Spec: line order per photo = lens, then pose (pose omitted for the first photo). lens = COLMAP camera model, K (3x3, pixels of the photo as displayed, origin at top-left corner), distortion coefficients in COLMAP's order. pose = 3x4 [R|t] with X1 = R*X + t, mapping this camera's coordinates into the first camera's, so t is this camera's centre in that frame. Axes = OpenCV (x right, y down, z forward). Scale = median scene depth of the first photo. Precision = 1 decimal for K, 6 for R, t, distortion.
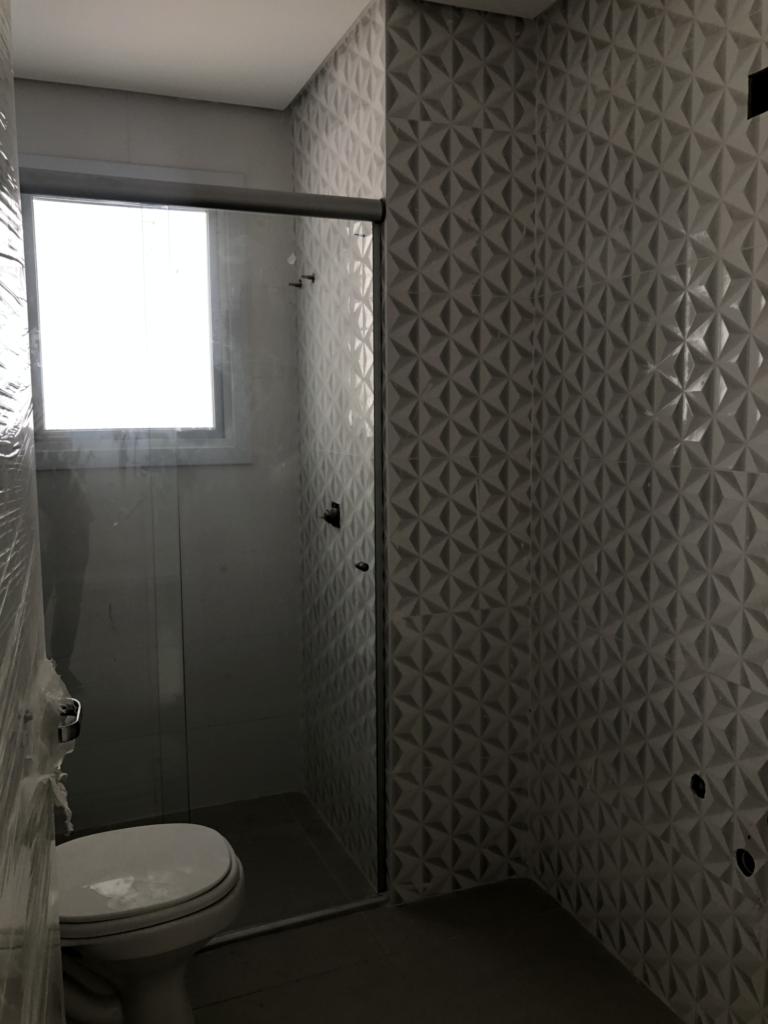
lens RADIAL K [[848.7, 0, 385.1], [0, 848.7, 506.6], [0, 0, 1]] dist [0.011980, -0.002976]
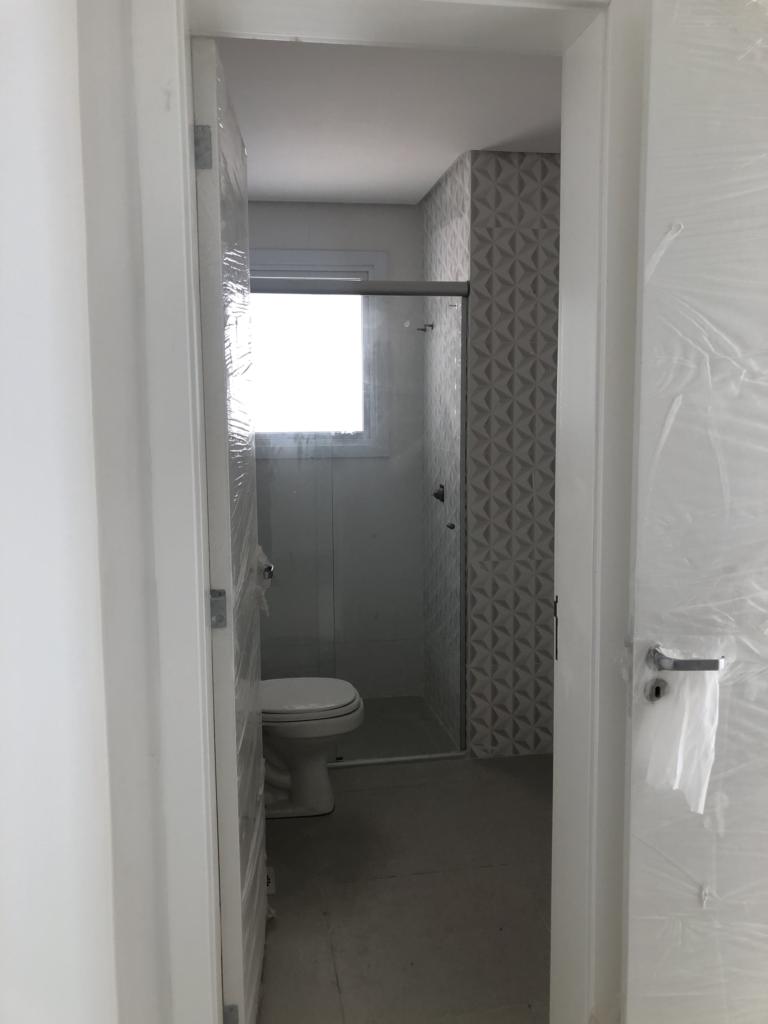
lens RADIAL K [[848.7, 0, 385.1], [0, 848.7, 506.6], [0, 0, 1]] dist [0.011980, -0.002976]
pose [[0.978351, 0.021819, -0.205799, 0.165257], [-0.021554, 0.999761, 0.003529, 0.033677], [0.205827, 0.000983, 0.978588, -0.483099]]
